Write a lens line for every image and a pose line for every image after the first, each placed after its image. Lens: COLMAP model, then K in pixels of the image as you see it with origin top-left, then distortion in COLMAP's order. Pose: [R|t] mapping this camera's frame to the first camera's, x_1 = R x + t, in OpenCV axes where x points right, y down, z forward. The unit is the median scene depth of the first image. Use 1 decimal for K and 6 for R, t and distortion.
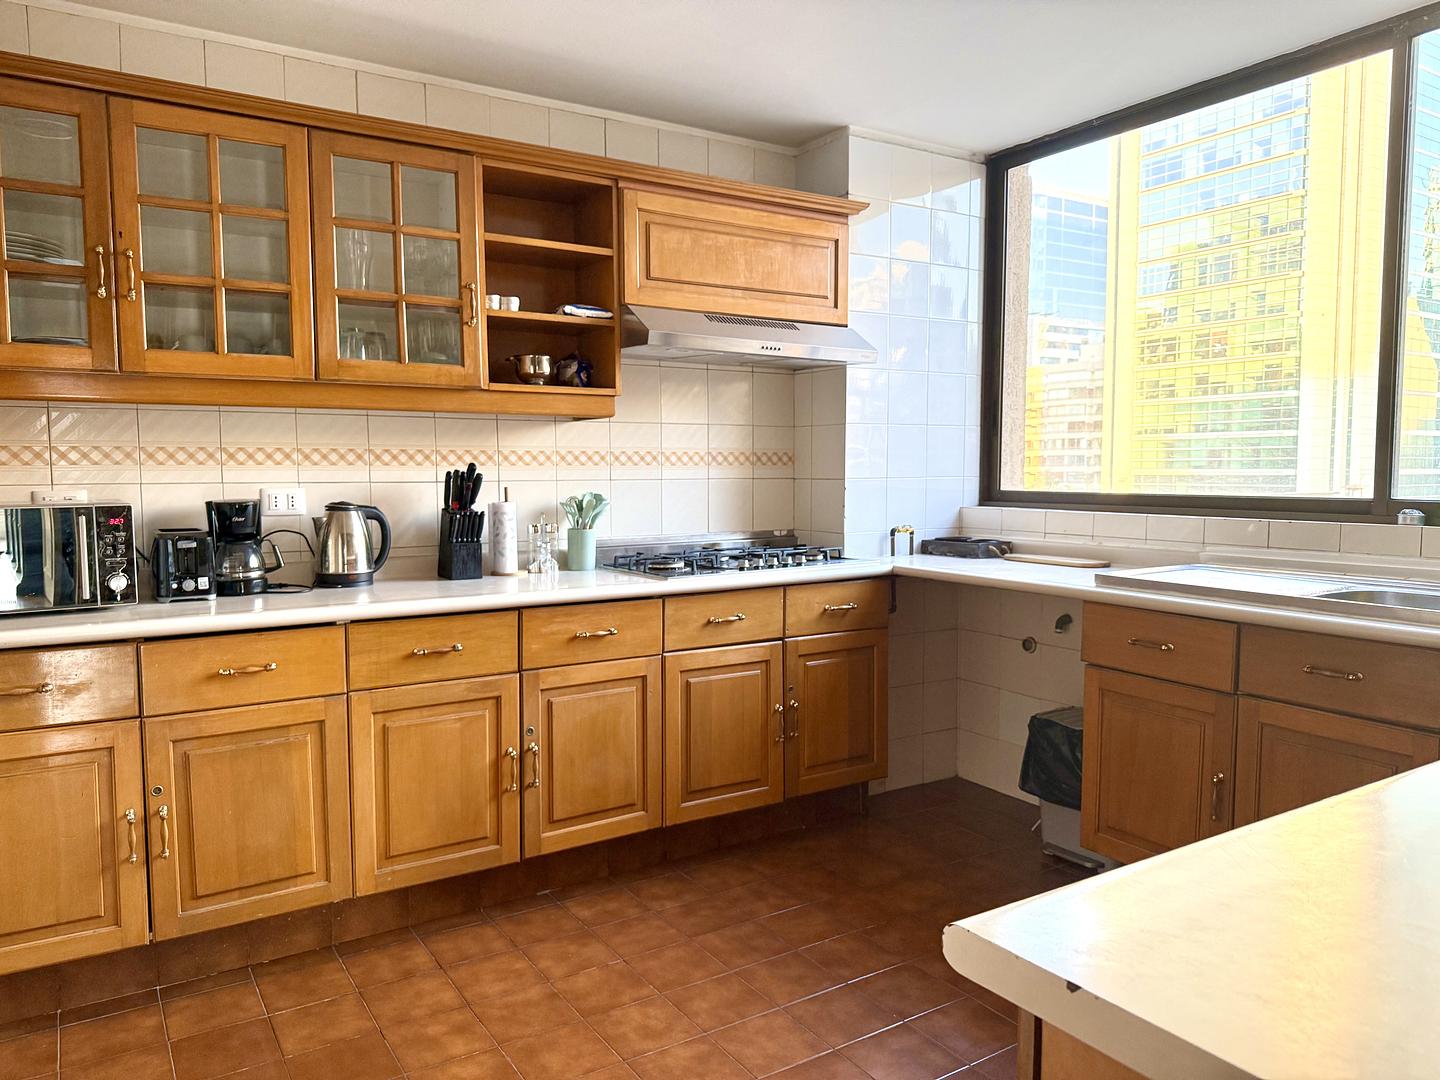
lens RADIAL K [[1009.8, 0, 719.2], [0, 1009.8, 554.7], [0, 0, 1]] dist [0.003878, -0.008334]
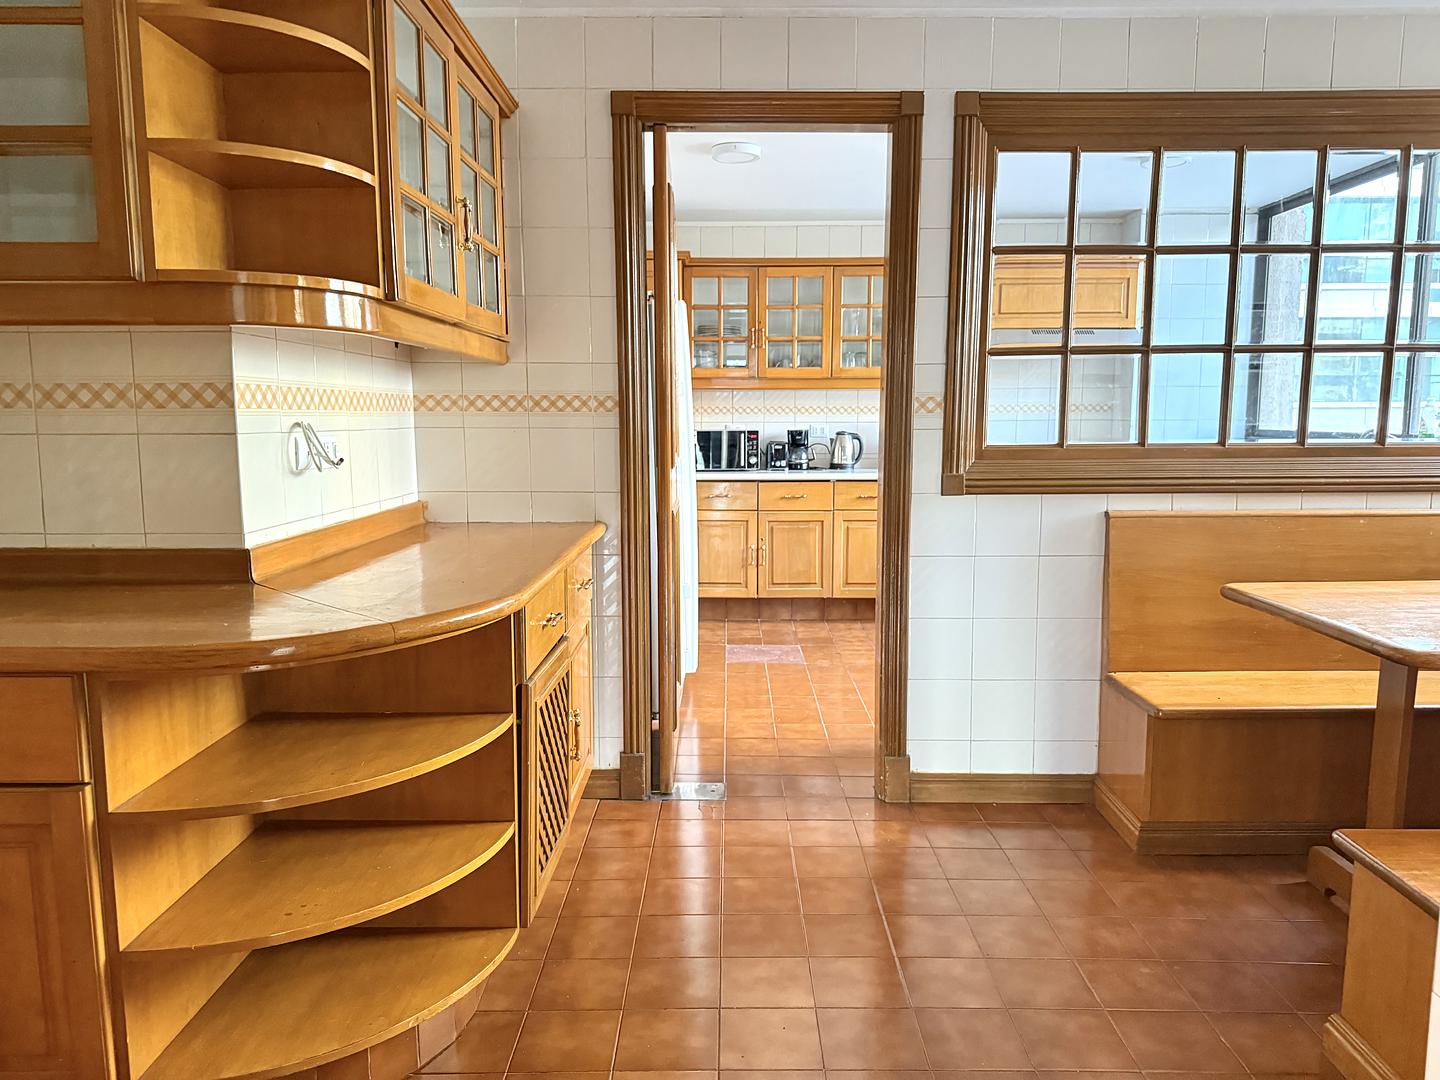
lens RADIAL K [[1009.8, 0, 716.7], [0, 1009.8, 543.1], [0, 0, 1]] dist [0.003878, -0.008334]
pose [[0.836659, 0.066489, -0.543674, 0.664518], [-0.044948, 0.997591, 0.052830, 0.095095], [0.545877, -0.019764, 0.837632, -1.086405]]
